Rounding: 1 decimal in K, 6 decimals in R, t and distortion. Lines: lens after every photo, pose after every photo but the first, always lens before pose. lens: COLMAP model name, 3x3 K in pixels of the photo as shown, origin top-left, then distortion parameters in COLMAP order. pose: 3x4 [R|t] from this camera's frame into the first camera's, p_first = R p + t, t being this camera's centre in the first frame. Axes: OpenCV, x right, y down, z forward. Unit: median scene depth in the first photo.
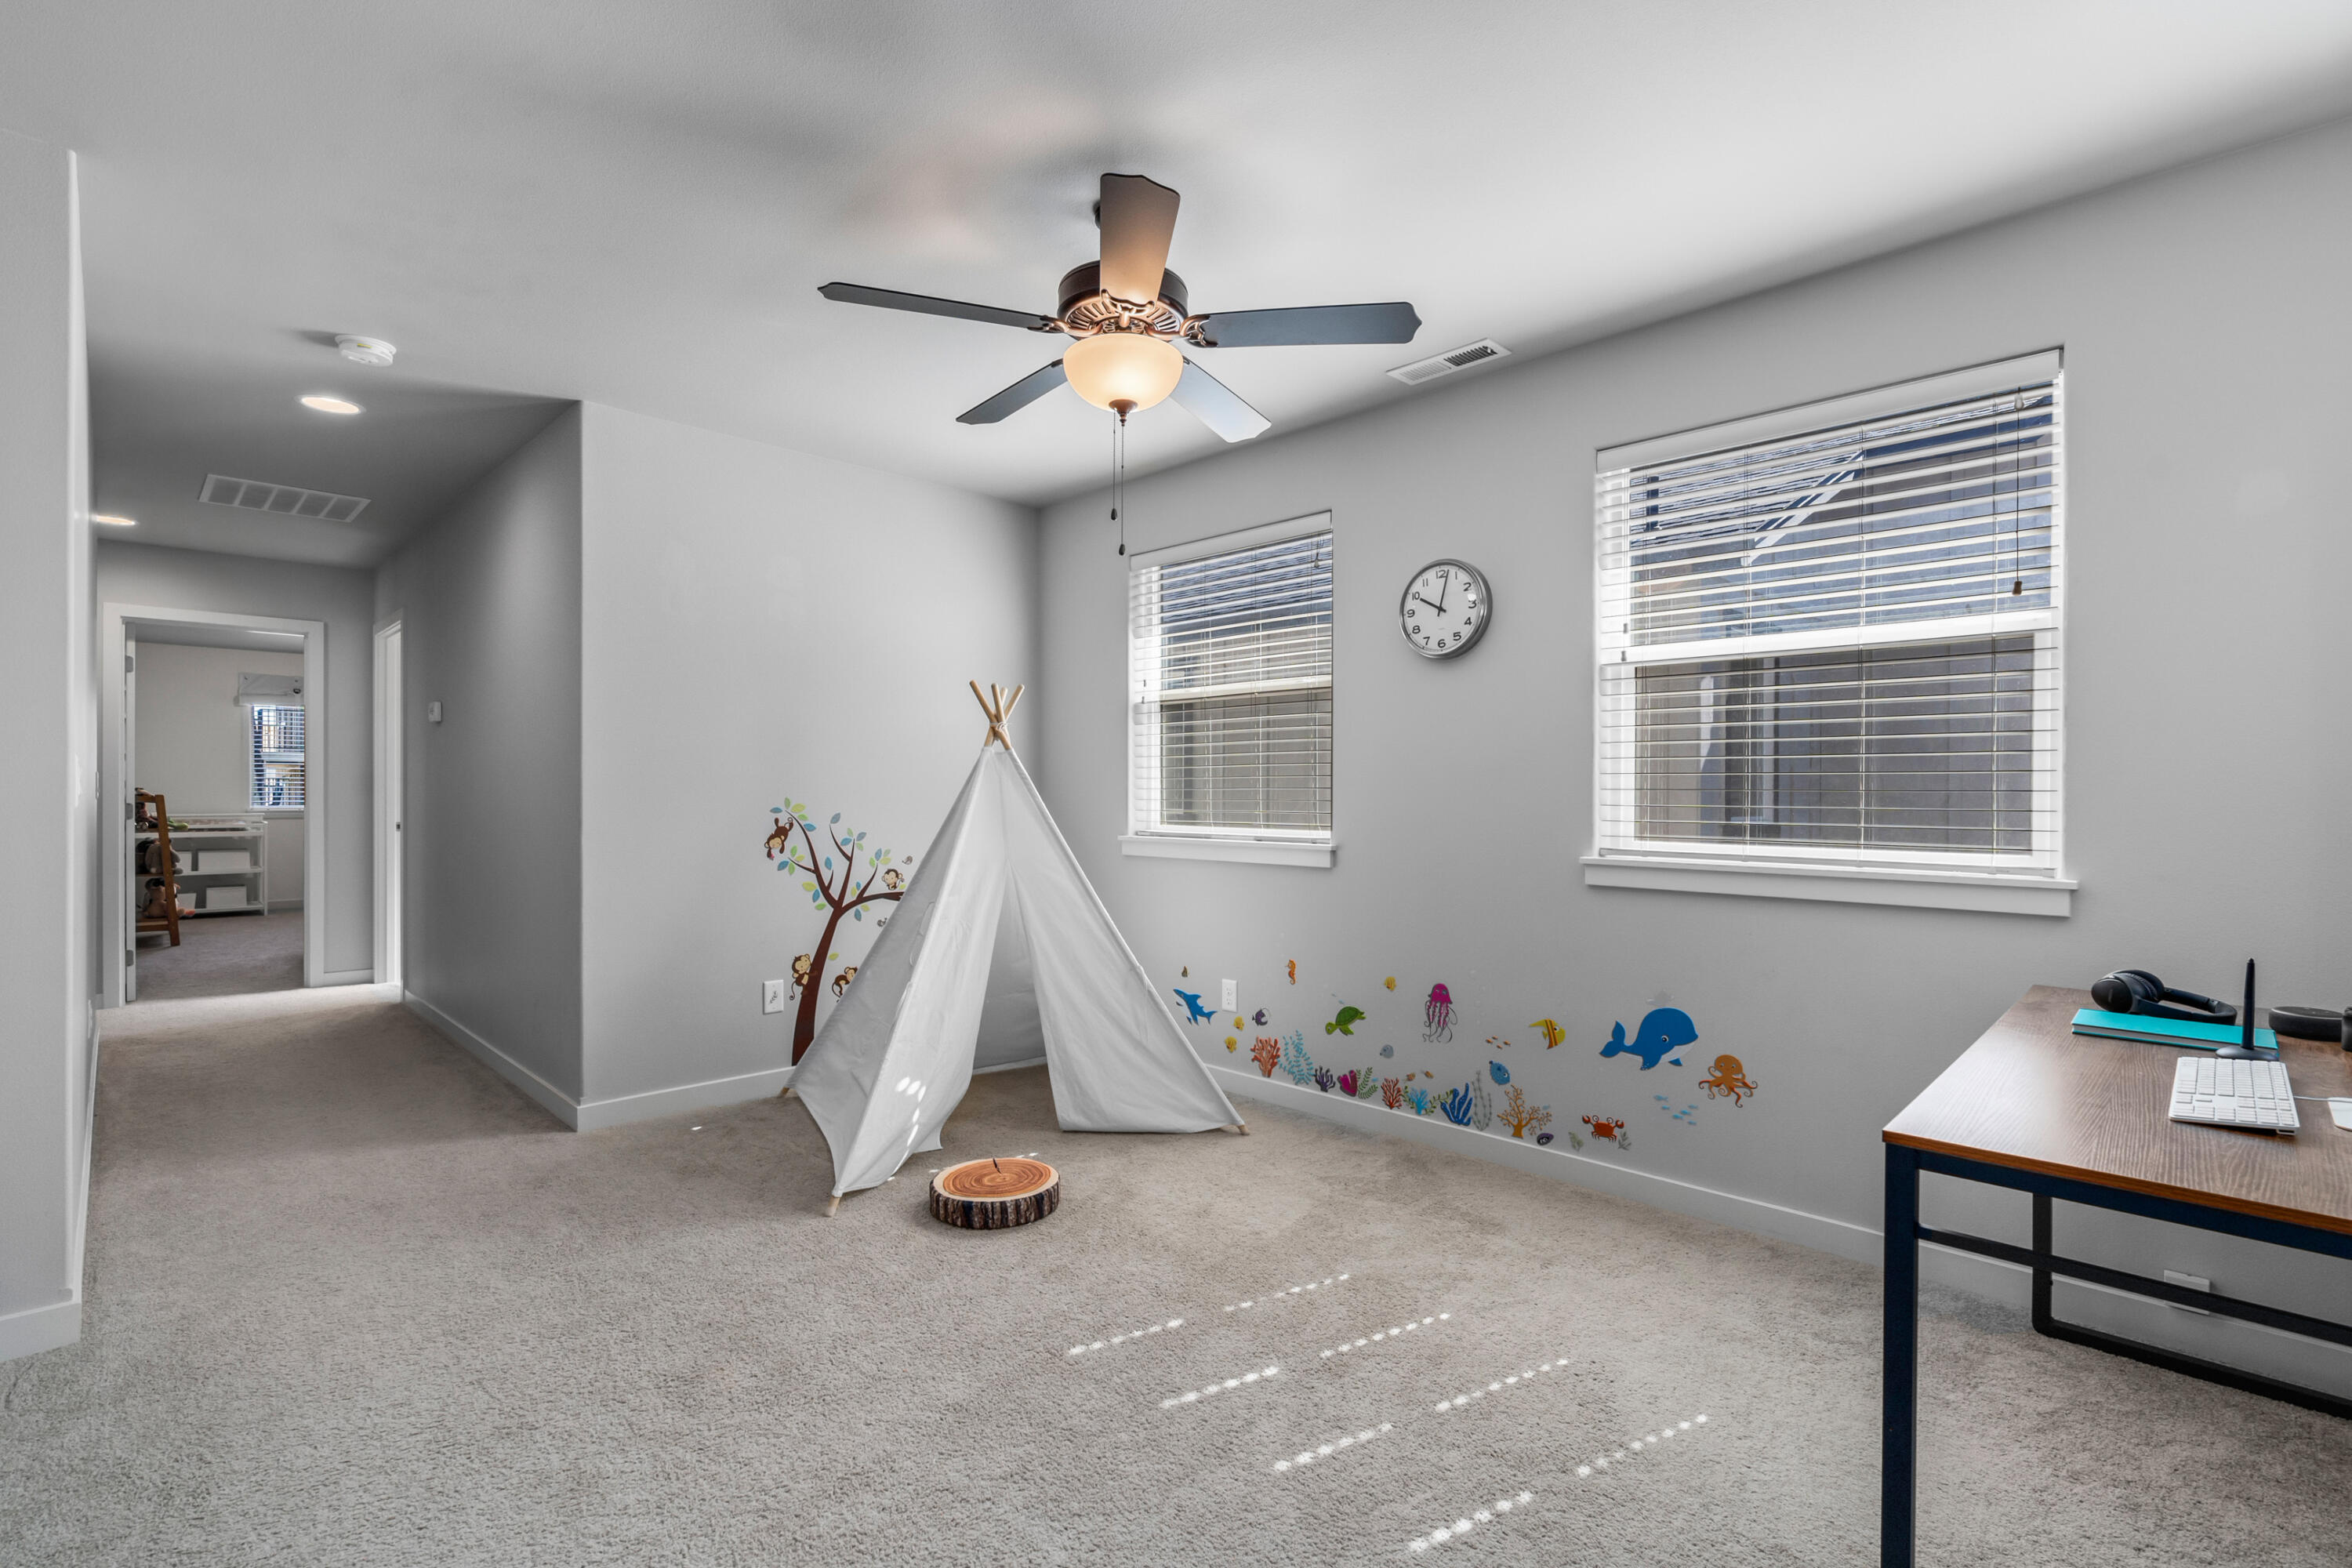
lens RADIAL K [[1066.9, 0, 1182.4], [0, 1066.9, 794.3], [0, 0, 1]] dist [-0.011013, 0.004046]
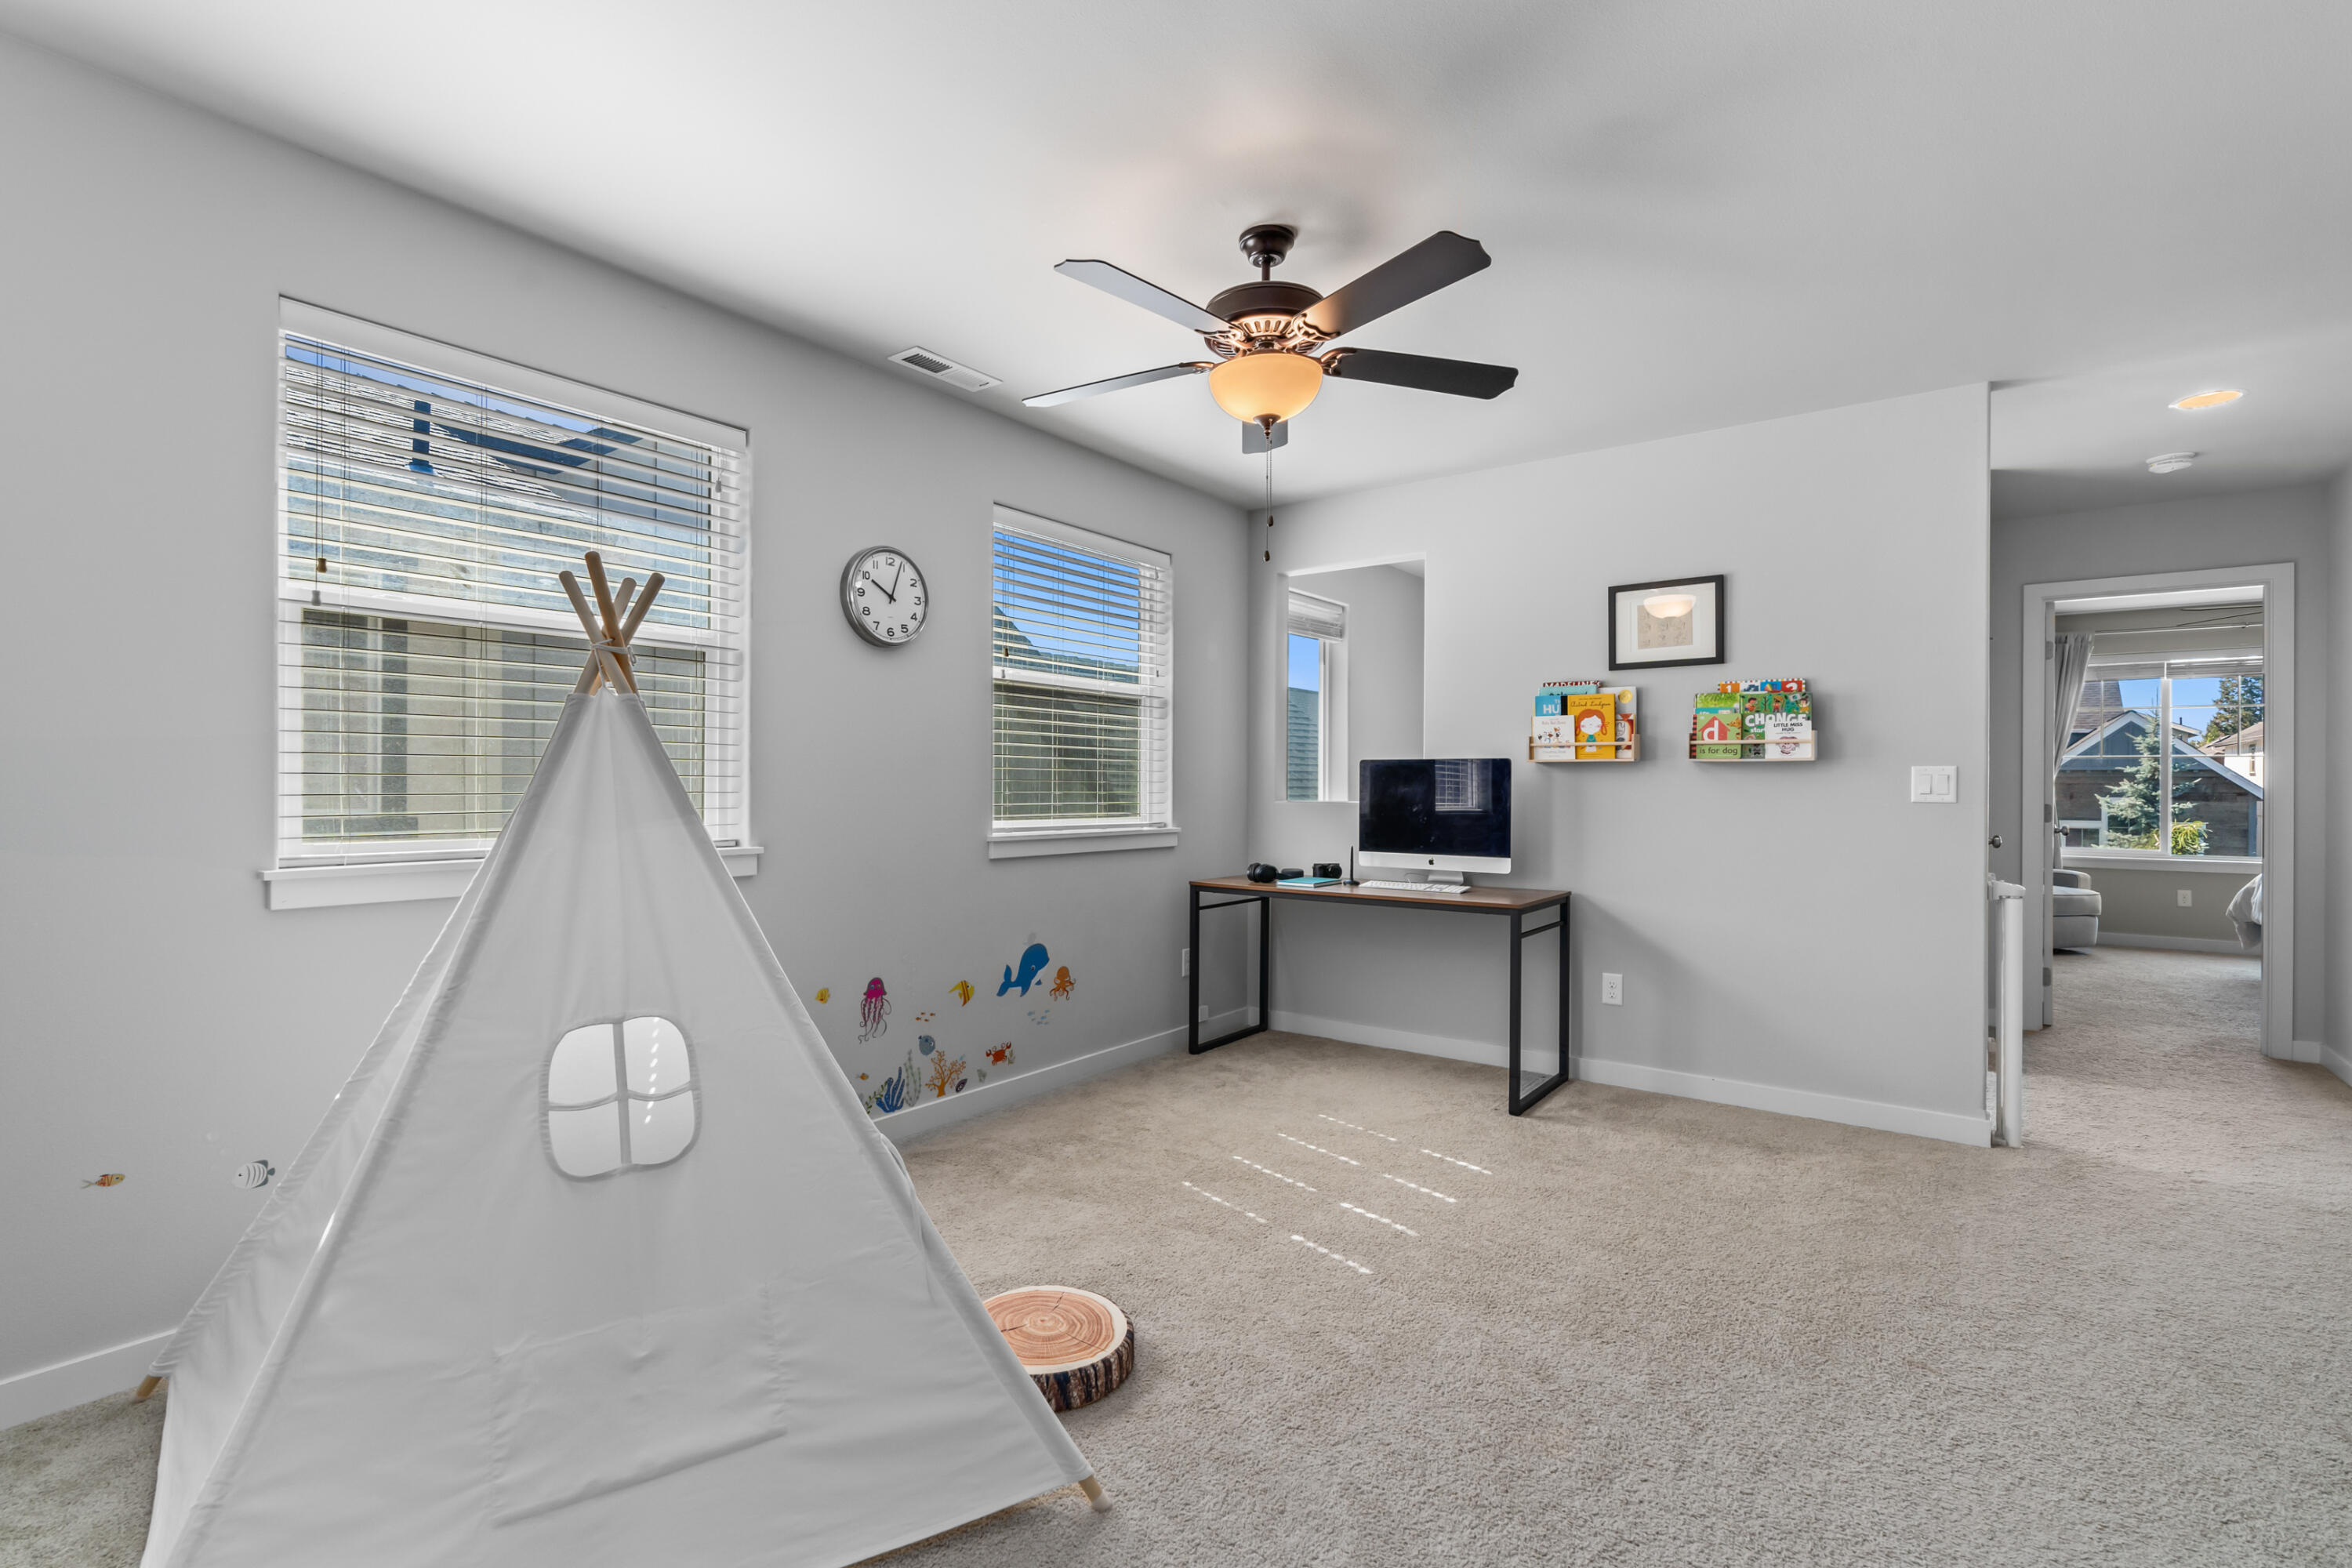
lens RADIAL K [[1066.9, 0, 1180.6], [0, 1066.9, 779.9], [0, 0, 1]] dist [-0.011013, 0.004046]
pose [[-0.146803, -0.006417, 0.989145, -0.815701], [-0.011995, 0.999917, 0.004707, -0.013044], [-0.989093, -0.011174, -0.146867, 0.924758]]
